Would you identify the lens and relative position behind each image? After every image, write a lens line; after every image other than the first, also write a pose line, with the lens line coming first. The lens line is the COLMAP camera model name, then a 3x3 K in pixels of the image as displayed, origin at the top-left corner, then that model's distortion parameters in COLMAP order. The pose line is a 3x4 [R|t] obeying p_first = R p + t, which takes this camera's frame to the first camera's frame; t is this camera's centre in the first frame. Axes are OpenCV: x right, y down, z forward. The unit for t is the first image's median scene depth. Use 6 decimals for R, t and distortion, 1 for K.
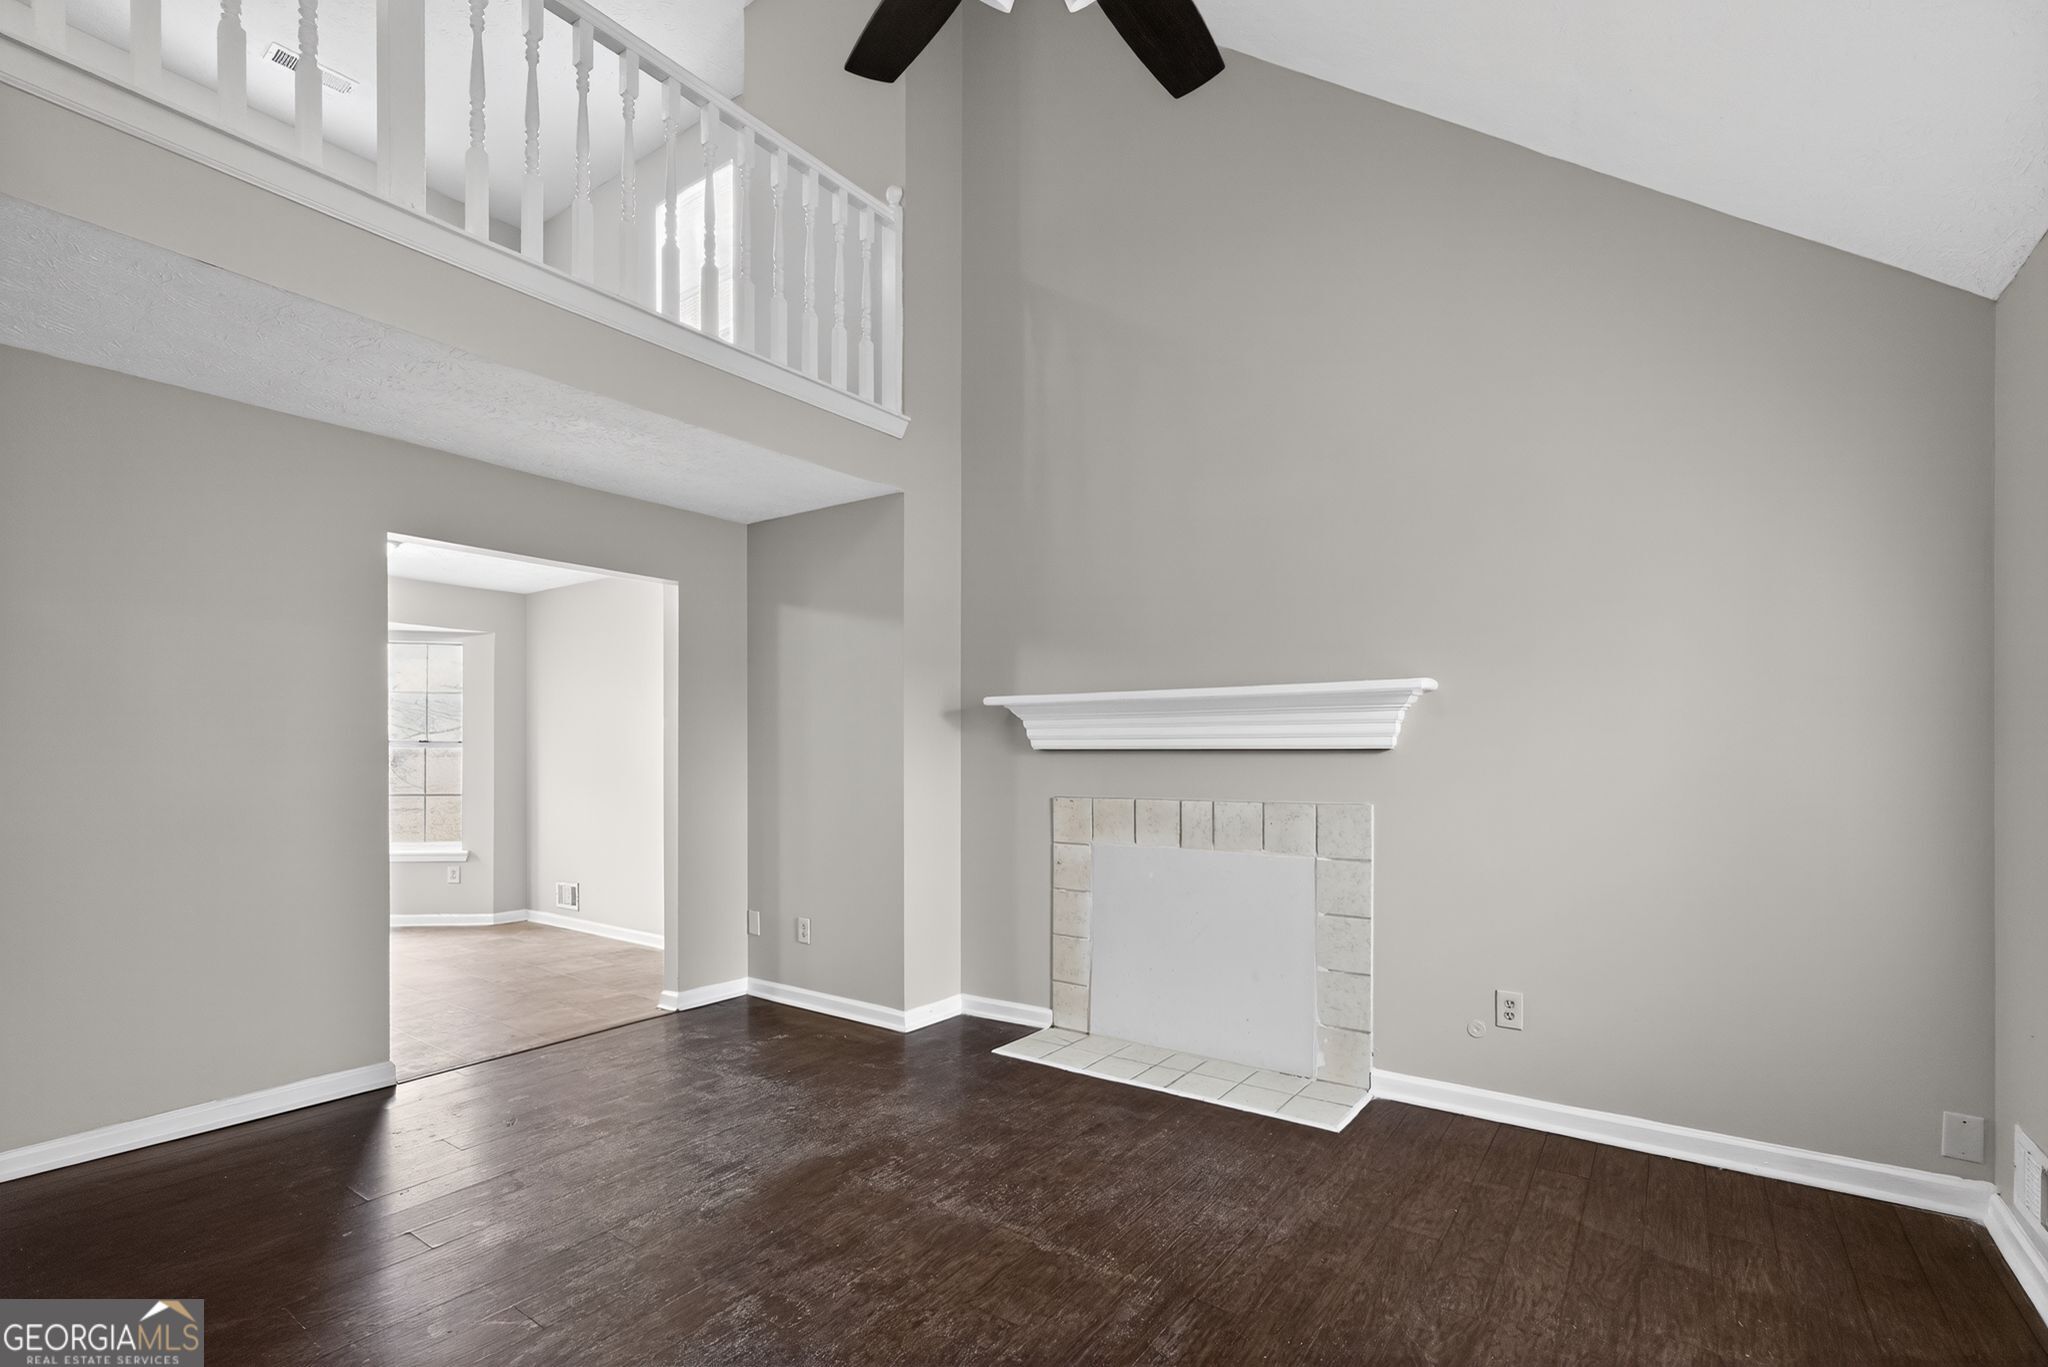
lens RADIAL K [[925.5, 0, 1029.9], [0, 925.5, 741.6], [0, 0, 1]] dist [-0.016842, 0.000785]
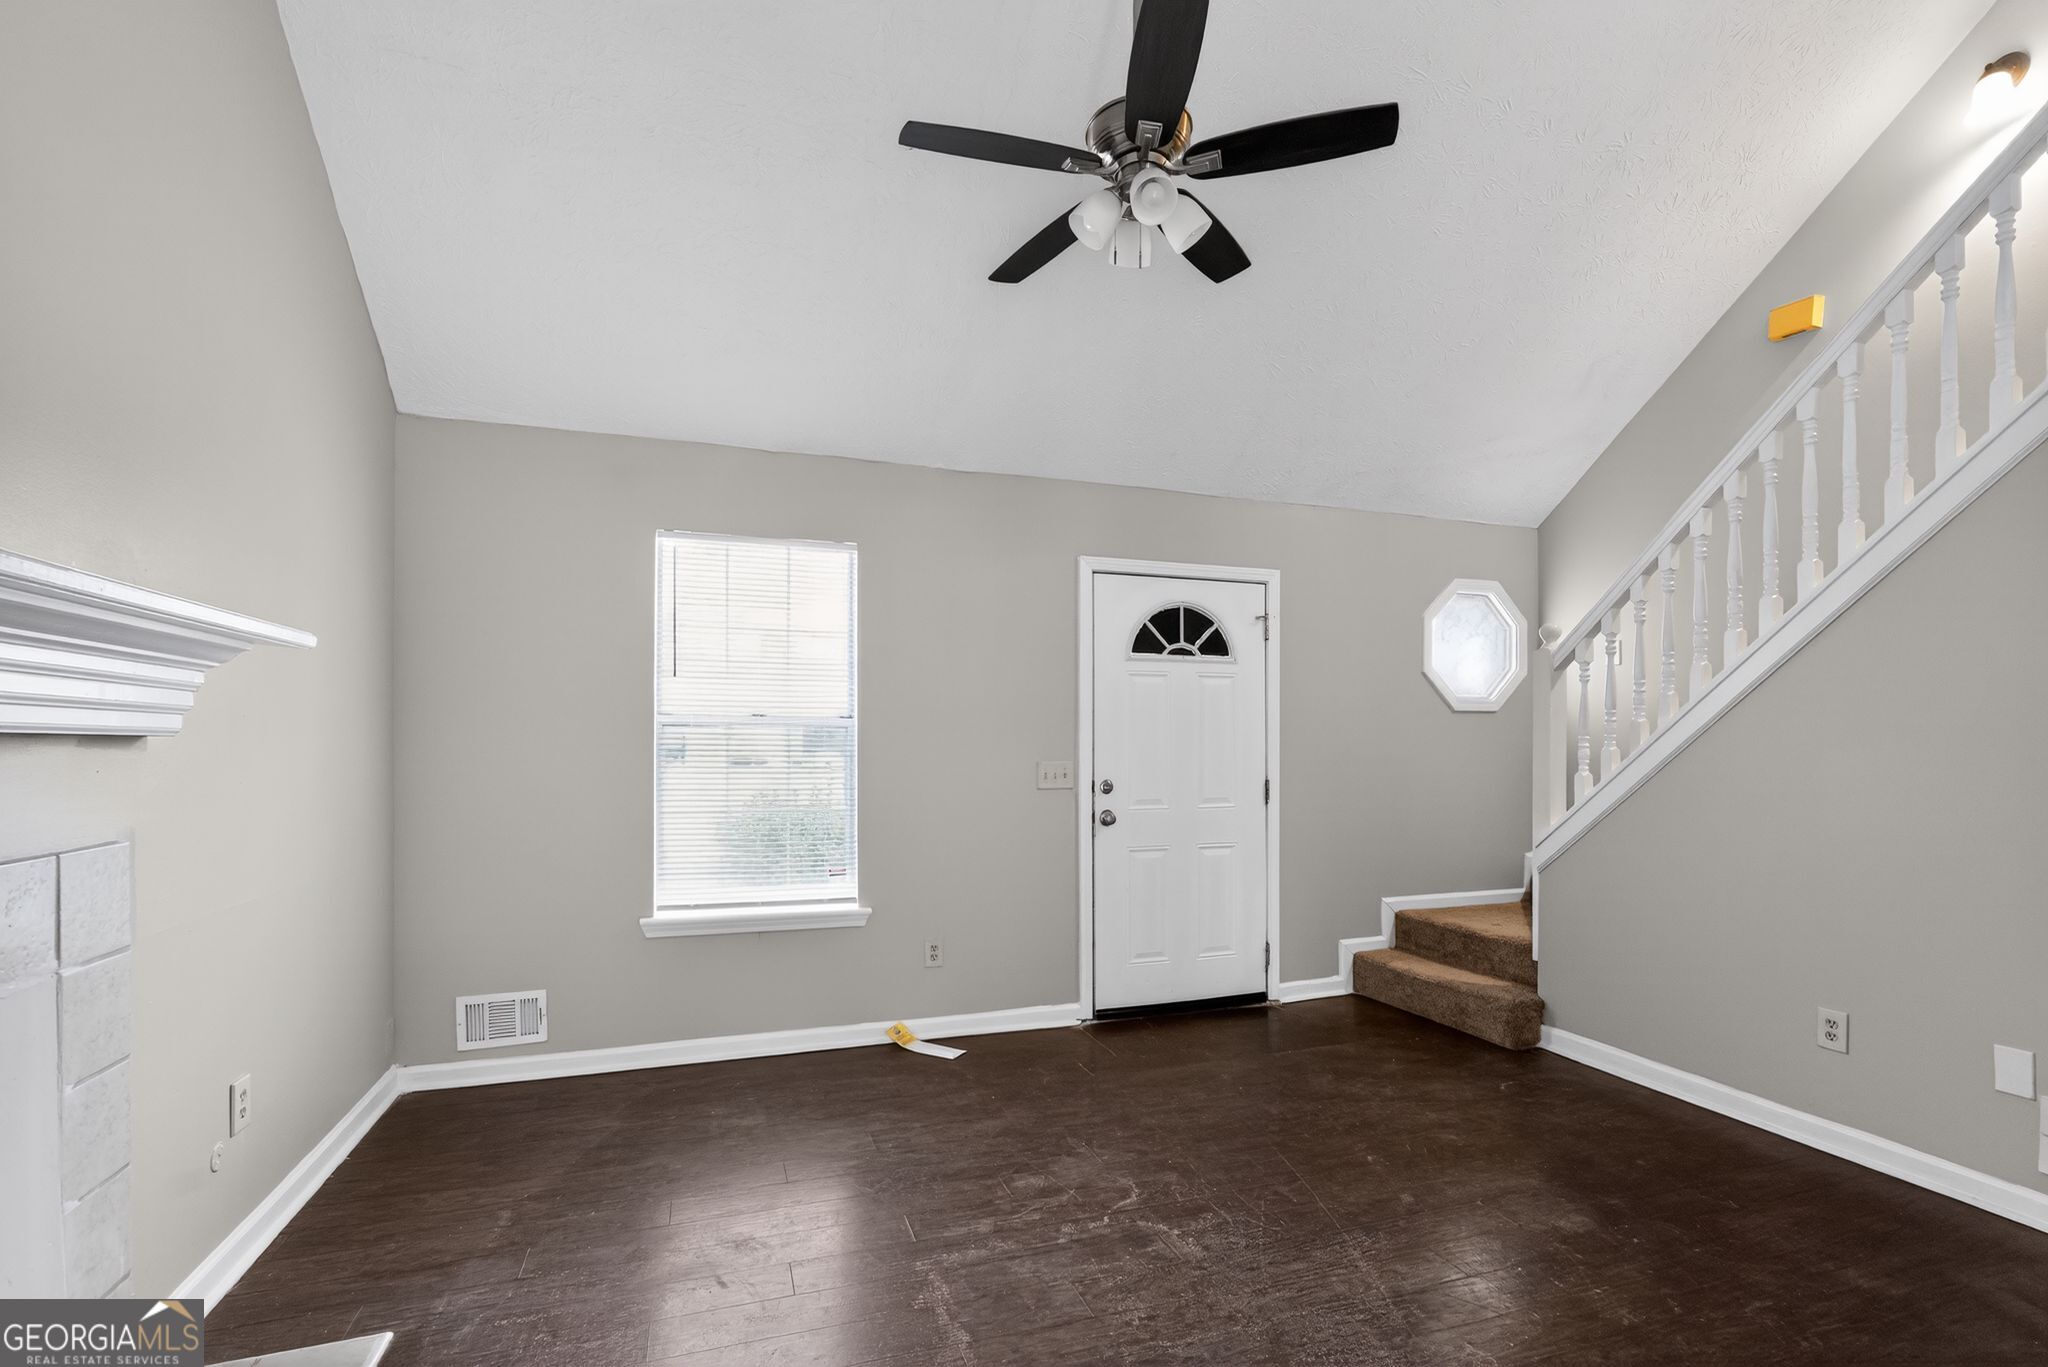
lens RADIAL K [[925.5, 0, 1029.9], [0, 925.5, 741.6], [0, 0, 1]] dist [-0.016842, 0.000785]
pose [[-0.814177, 0.000999, 0.580616, -0.340761], [-0.009877, 0.999830, -0.015569, 0.014374], [-0.580533, -0.018411, -0.814029, 1.088133]]
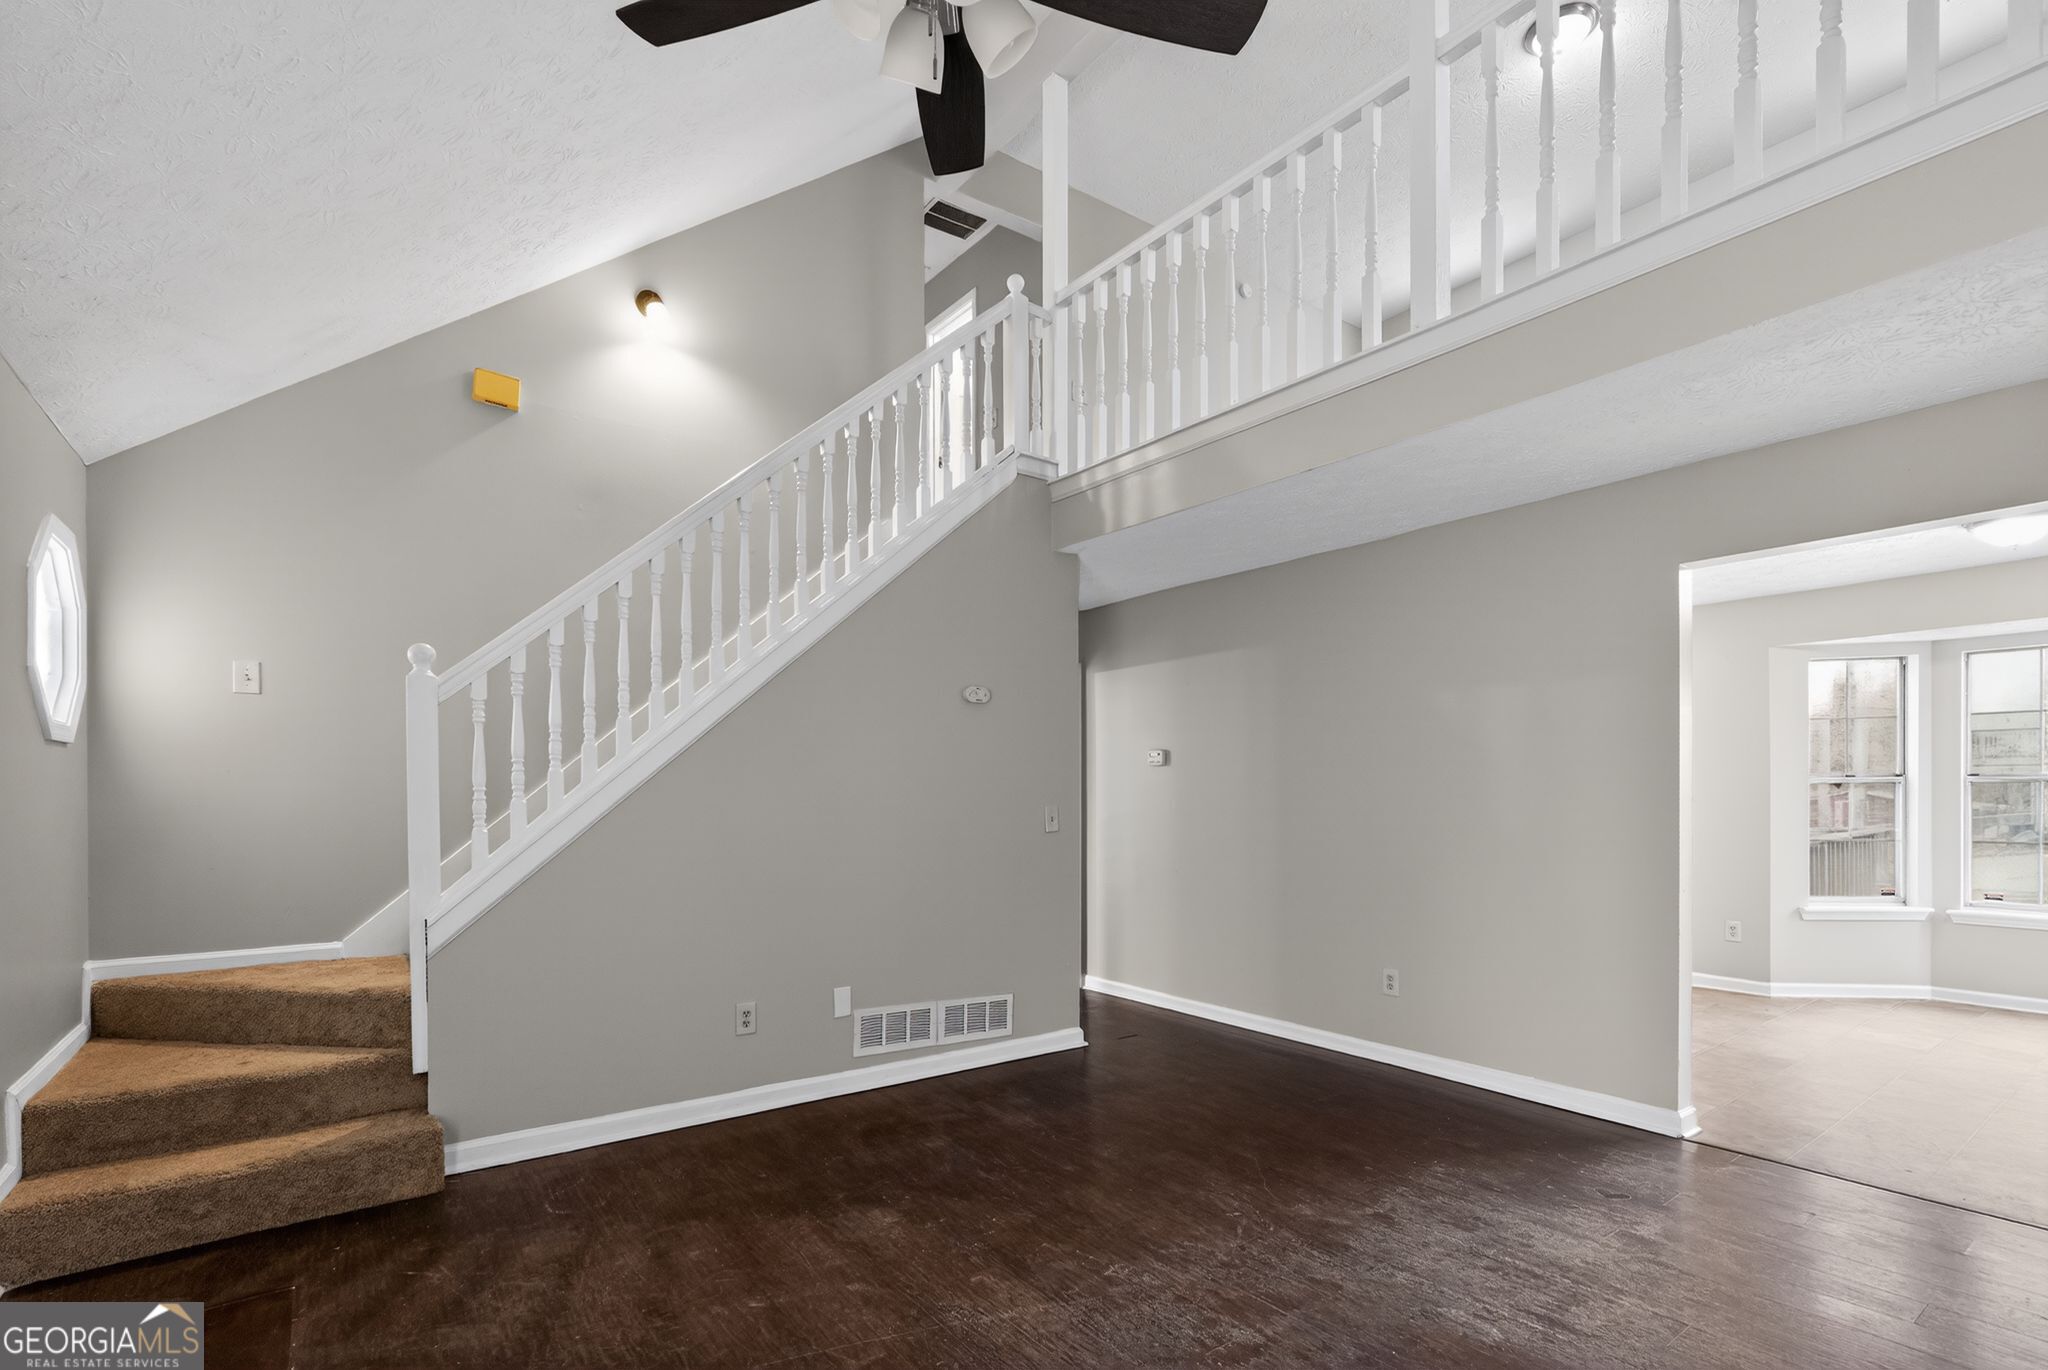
lens RADIAL K [[920.8, 0, 1018.1], [0, 920.8, 804.0], [0, 0, 1]] dist [-0.003597, -0.000037]
pose [[-0.317329, 0.004574, -0.948305, 0.436706], [0.016177, 0.999869, -0.000590, 0.011694], [0.948178, -0.015528, -0.317361, 0.646443]]
